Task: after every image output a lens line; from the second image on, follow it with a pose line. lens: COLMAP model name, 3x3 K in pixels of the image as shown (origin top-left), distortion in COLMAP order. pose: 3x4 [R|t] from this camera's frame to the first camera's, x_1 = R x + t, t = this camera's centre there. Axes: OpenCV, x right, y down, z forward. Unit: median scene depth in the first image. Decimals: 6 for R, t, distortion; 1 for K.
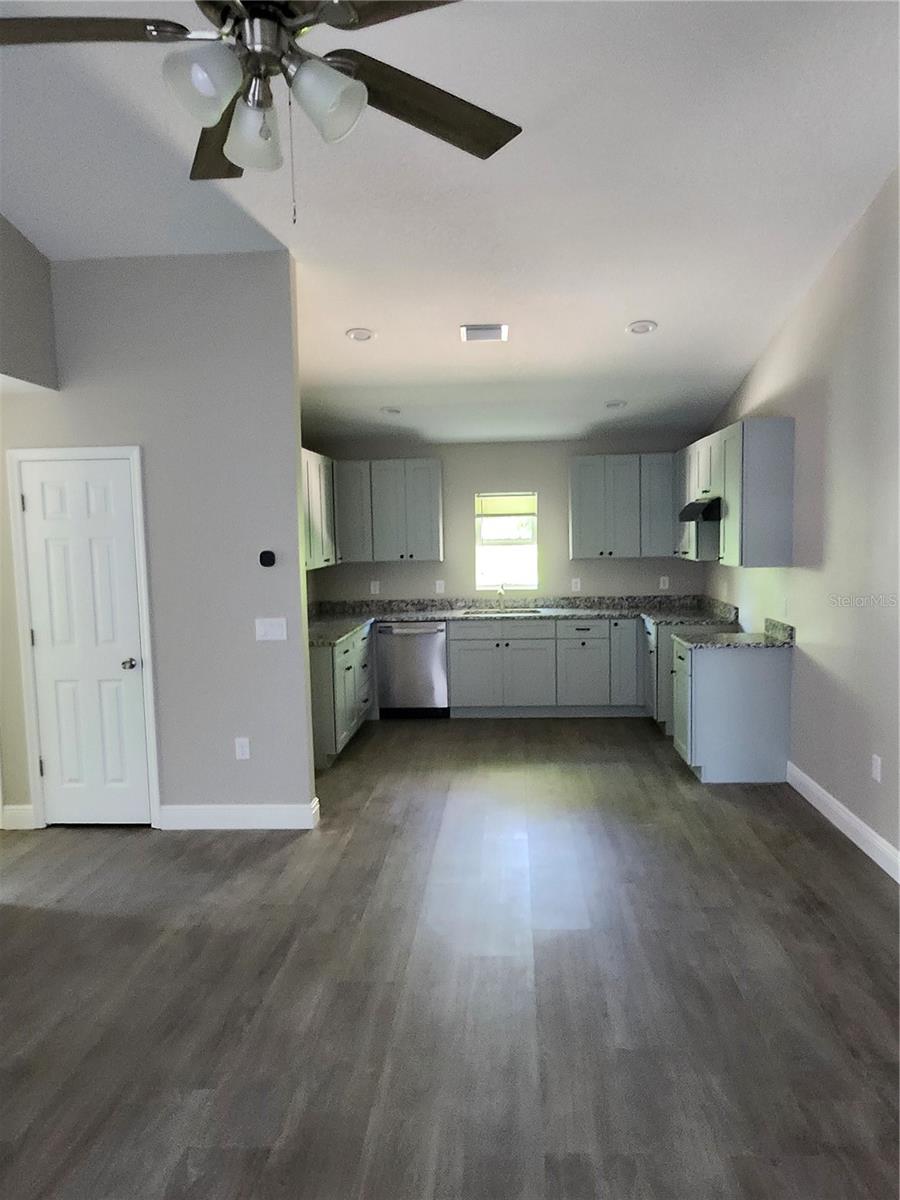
lens RADIAL K [[850.0, 0, 450.0], [0, 850.0, 600.0], [0, 0, 1]] dist [-0.000825, 0.000097]
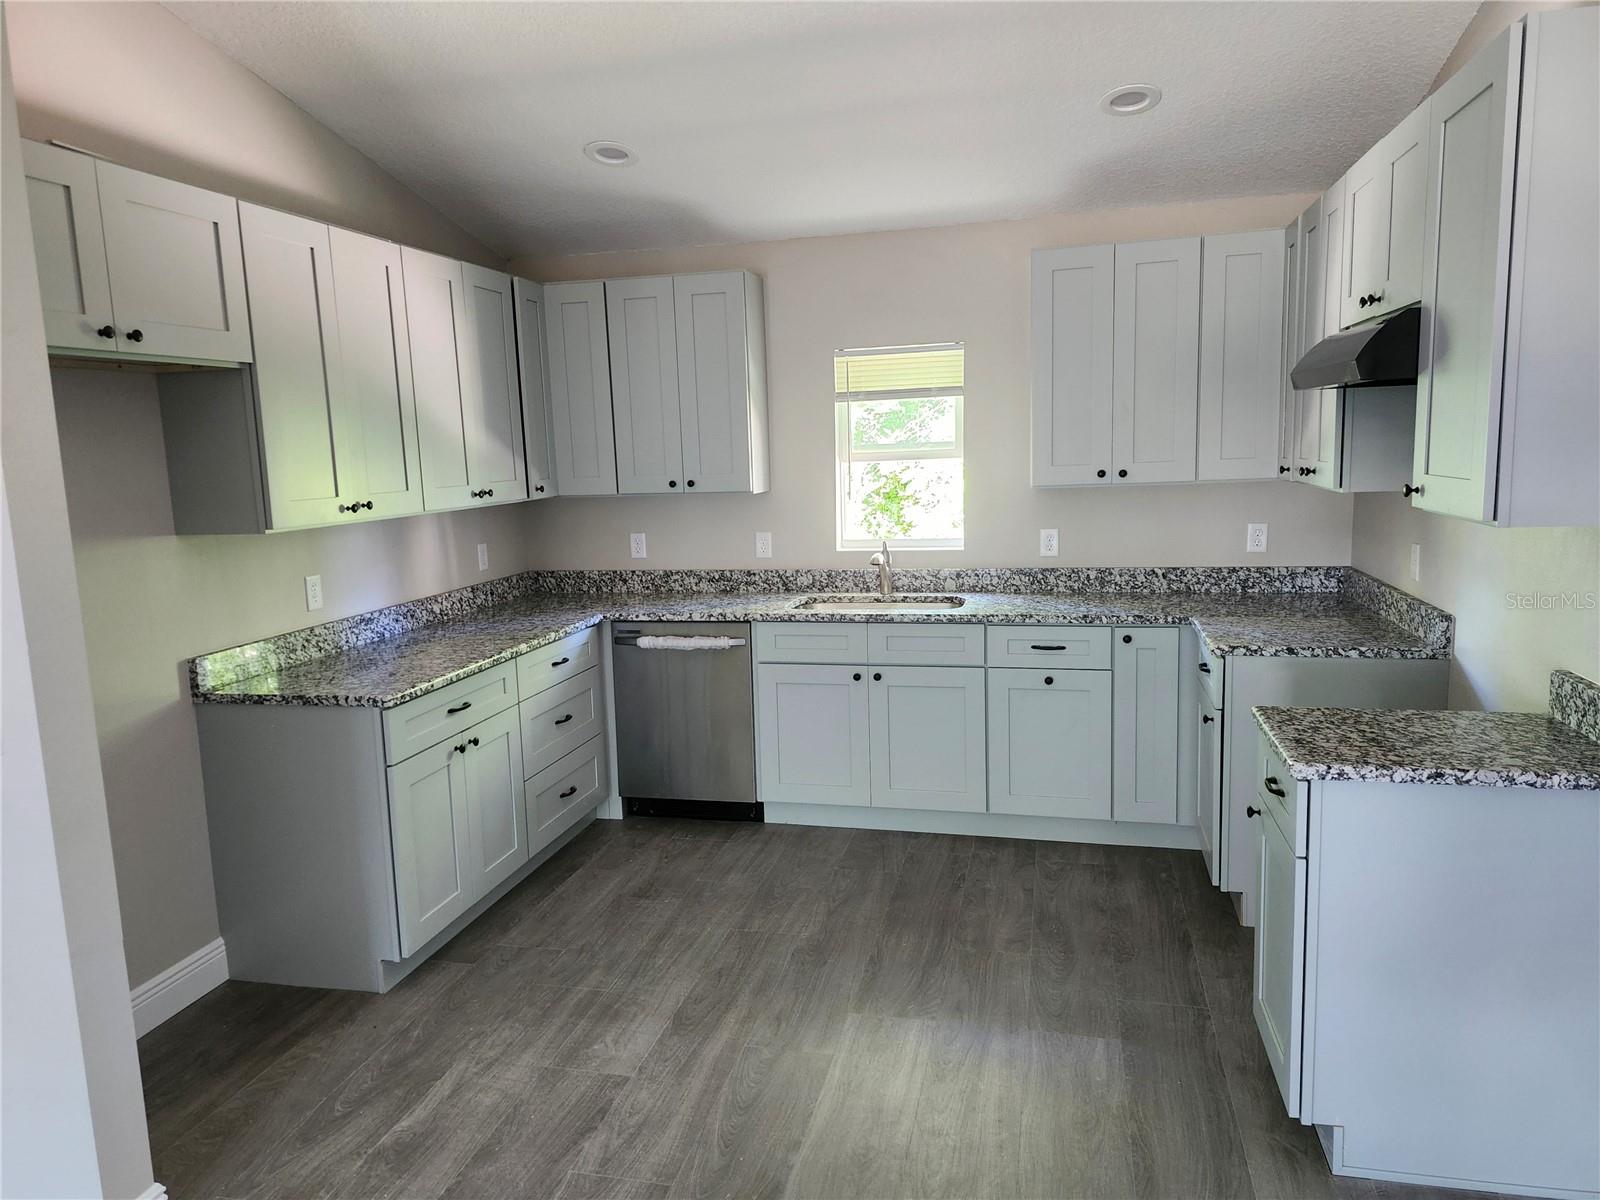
lens RADIAL K [[1073.0, 0, 793.4], [0, 1073.0, 591.1], [0, 0, 1]] dist [0.125564, -0.152416]
pose [[0.983869, 0.012915, -0.178424, 0.122645], [-0.002430, 0.998263, 0.058861, -0.026940], [0.178875, -0.057478, 0.982191, 0.416964]]
